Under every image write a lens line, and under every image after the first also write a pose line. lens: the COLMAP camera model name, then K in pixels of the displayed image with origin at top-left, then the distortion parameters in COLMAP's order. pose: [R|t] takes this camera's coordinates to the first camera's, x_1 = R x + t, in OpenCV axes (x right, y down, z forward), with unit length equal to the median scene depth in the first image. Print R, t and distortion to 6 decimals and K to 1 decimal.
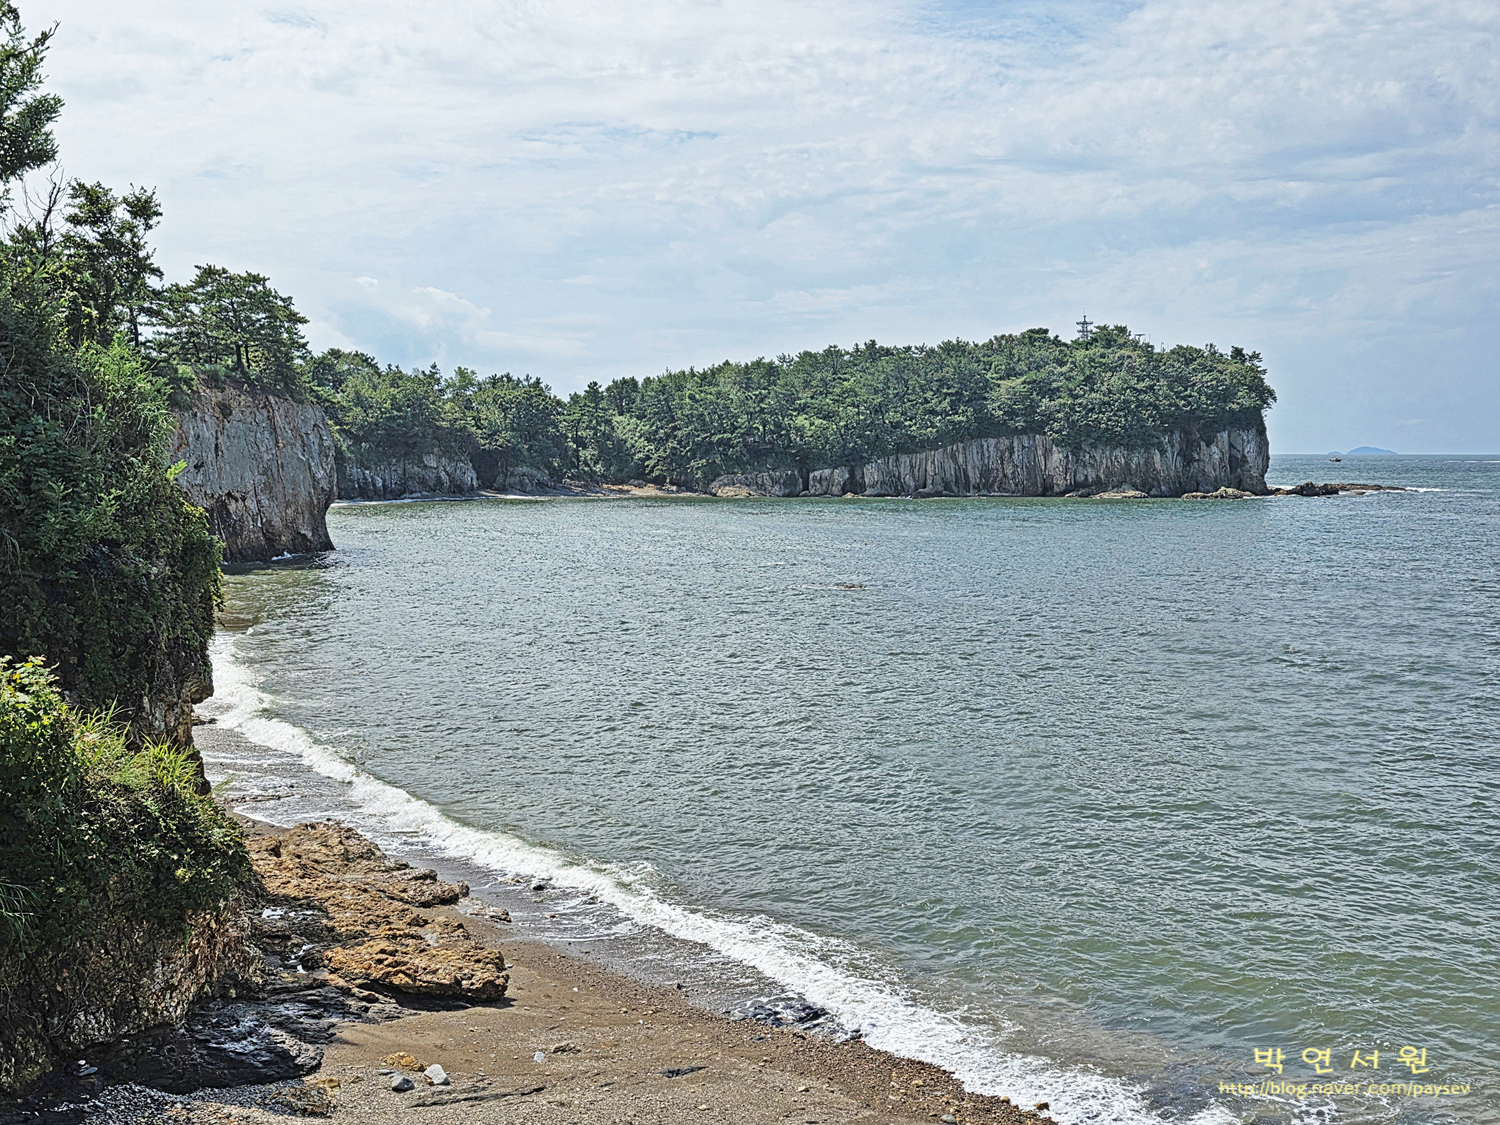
lens RADIAL K [[1626.2, 0, 761.1], [0, 1626.2, 555.9], [0, 0, 1]] dist [0.068918, 0.000000]
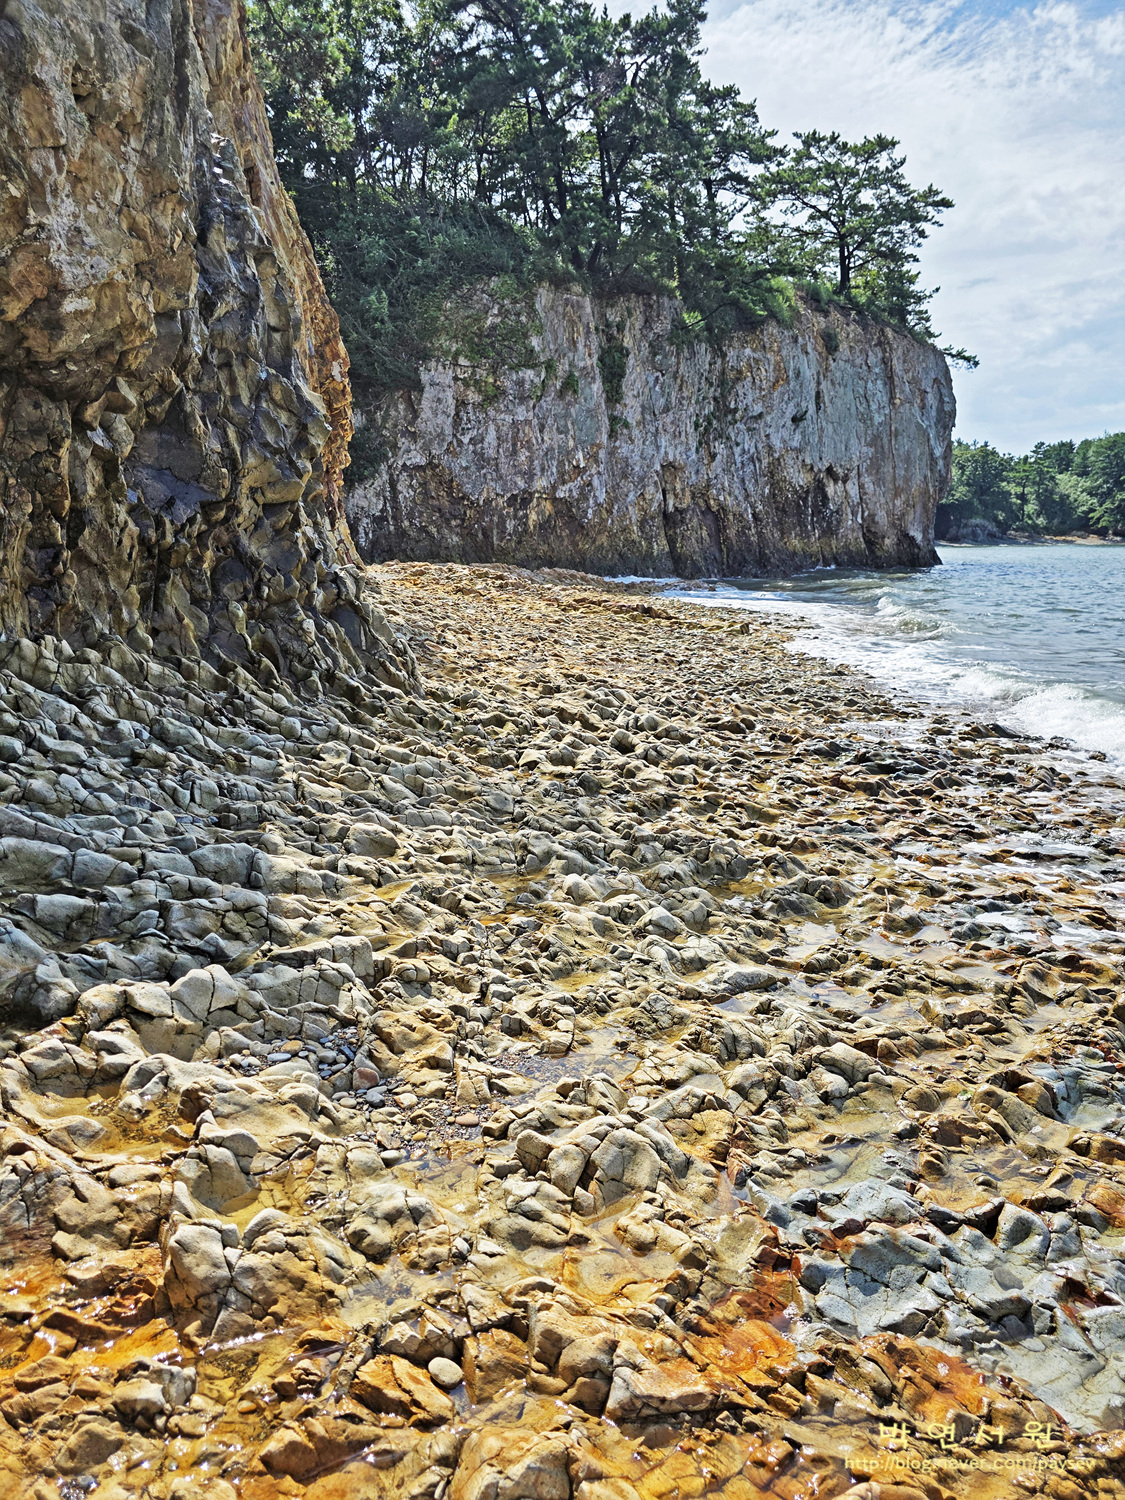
lens RADIAL K [[1023.8, 0, 559.8], [0, 1023.8, 751.7], [0, 0, 1]] dist [0.041890, -0.015668]
pose [[0.904434, 0.080698, -0.418912, -0.088289], [-0.021489, 0.989318, 0.144184, 0.007115], [0.426072, -0.121403, 0.896506, 0.206053]]
